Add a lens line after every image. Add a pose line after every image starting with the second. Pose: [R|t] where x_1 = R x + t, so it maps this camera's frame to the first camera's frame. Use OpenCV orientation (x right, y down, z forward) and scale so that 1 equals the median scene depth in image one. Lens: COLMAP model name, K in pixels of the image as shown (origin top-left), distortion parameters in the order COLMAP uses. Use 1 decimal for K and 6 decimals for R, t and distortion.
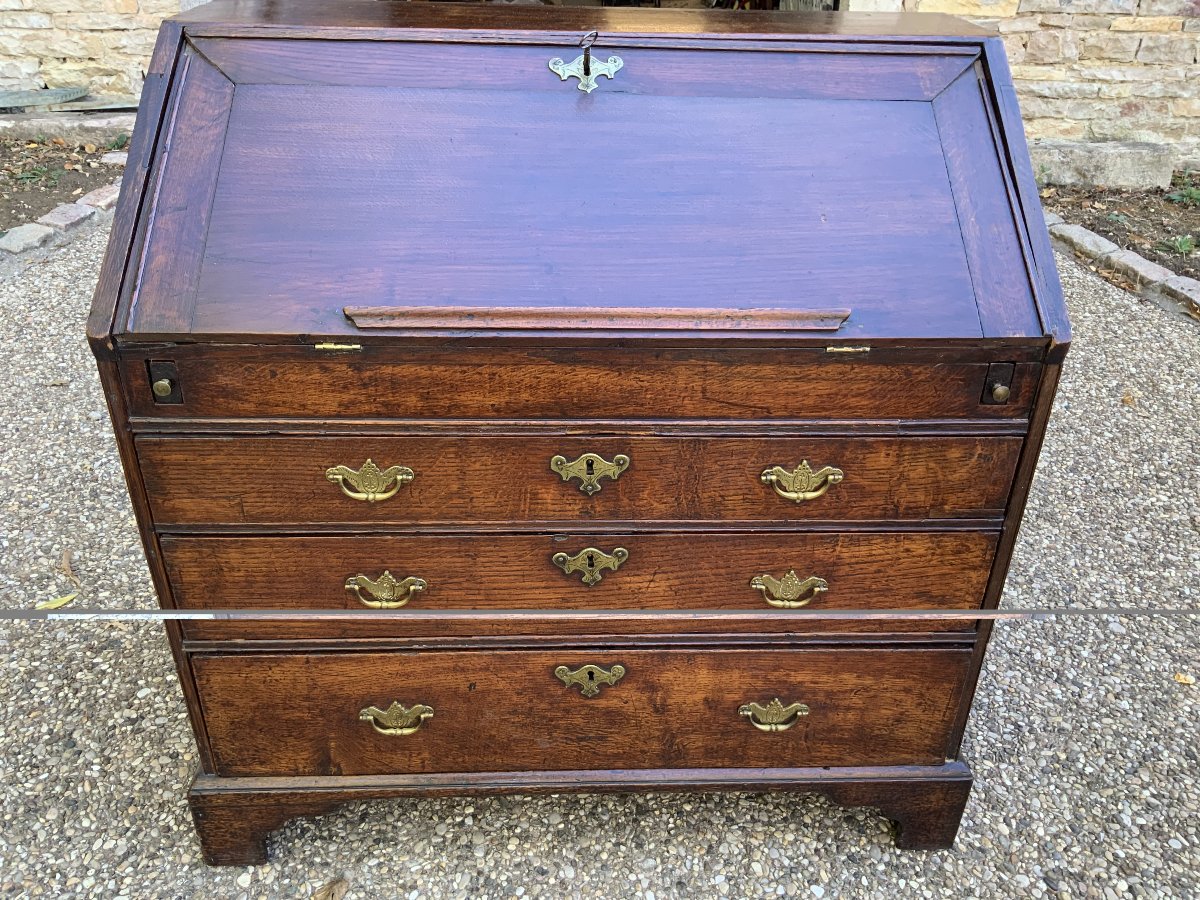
lens RADIAL K [[1008.1, 0, 600.2], [0, 1008.1, 432.4], [0, 0, 1]] dist [-0.007084, -0.011690]
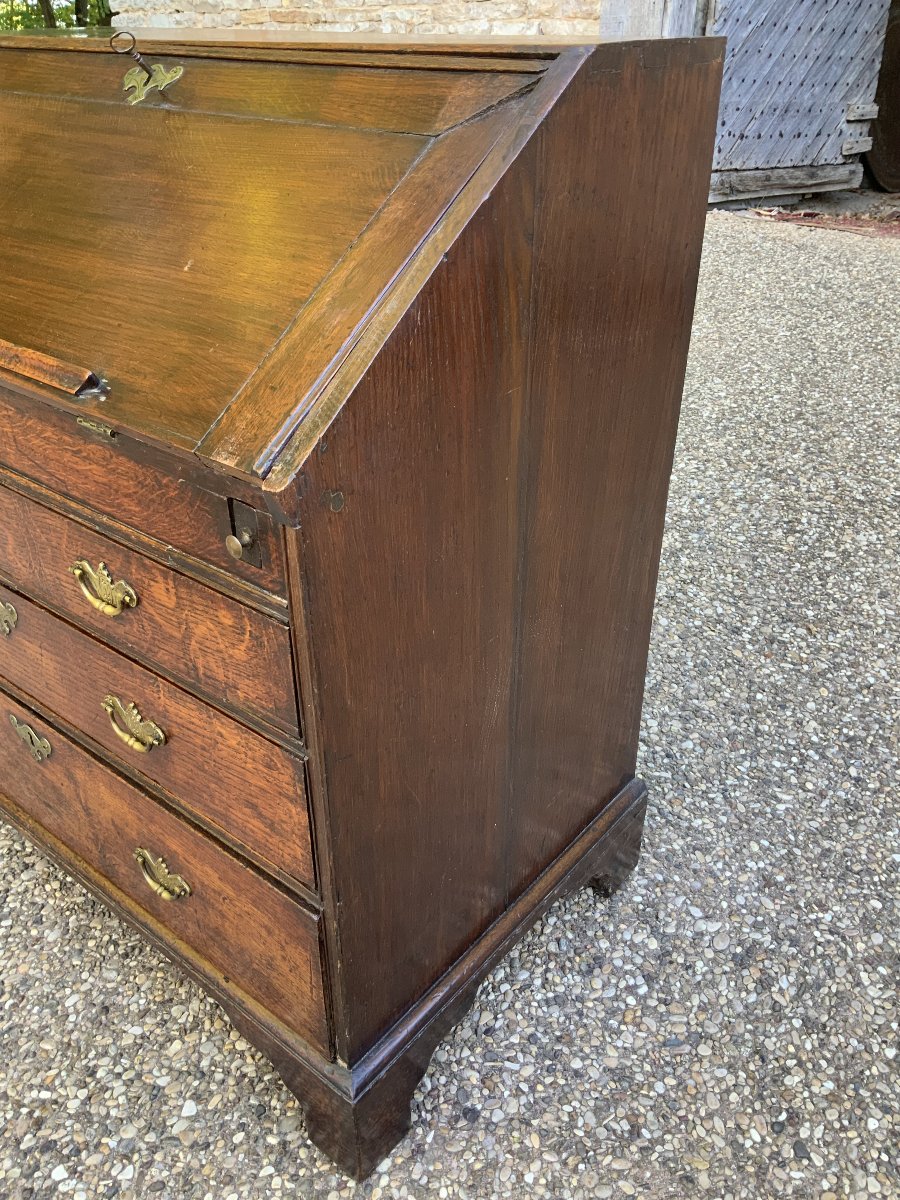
lens RADIAL K [[1008.1, 0, 443.1], [0, 1008.1, 599.8], [0, 0, 1]] dist [-0.007084, -0.011690]
pose [[0.742022, 0.320895, -0.588584, 0.686248], [-0.306219, 0.943285, 0.128231, -0.101303], [0.596351, 0.085085, 0.798202, 0.411380]]
